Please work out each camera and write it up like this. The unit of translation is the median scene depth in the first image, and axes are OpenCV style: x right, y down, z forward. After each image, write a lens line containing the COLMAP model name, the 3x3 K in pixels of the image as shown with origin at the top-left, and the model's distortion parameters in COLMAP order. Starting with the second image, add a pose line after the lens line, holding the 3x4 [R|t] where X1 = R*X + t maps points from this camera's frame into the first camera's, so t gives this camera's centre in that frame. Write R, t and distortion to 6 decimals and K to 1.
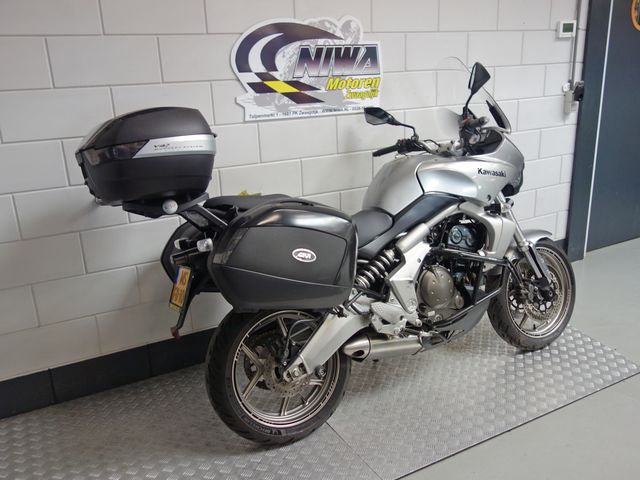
lens RADIAL K [[565.9, 0, 320.0], [0, 565.9, 240.0], [0, 0, 1]] dist [0.013986, -0.002024]
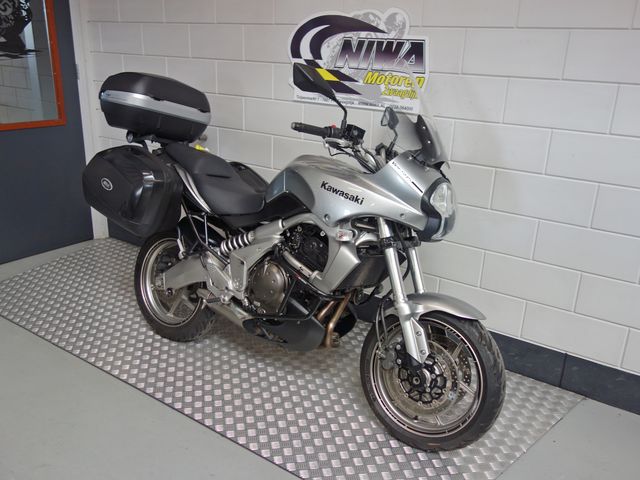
lens RADIAL K [[565.9, 0, 320.0], [0, 565.9, 240.0], [0, 0, 1]] dist [0.013986, -0.002024]
pose [[0.443028, 0.344491, -0.827679, 0.927942], [-0.310911, 0.924967, 0.218564, -0.208612], [0.840869, 0.160504, 0.516893, 0.474593]]
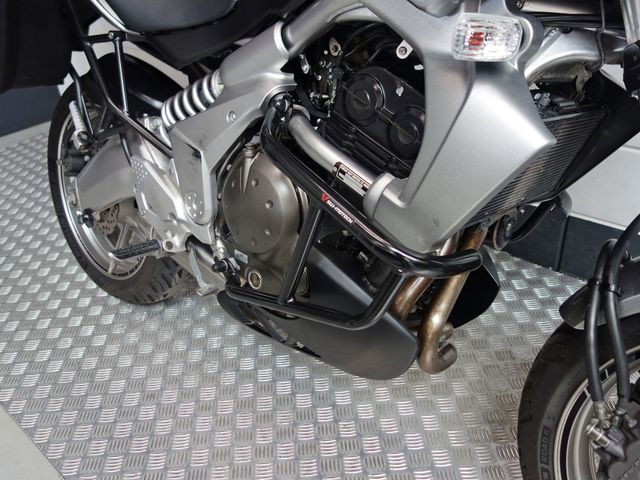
lens RADIAL K [[565.9, 0, 320.0], [0, 565.9, 240.0], [0, 0, 1]] dist [0.013986, -0.002024]
pose [[0.336215, 0.514136, -0.789065, 0.466408], [-0.220203, 0.857531, 0.464920, -0.072697], [0.915680, 0.017441, 0.401529, 0.773603]]
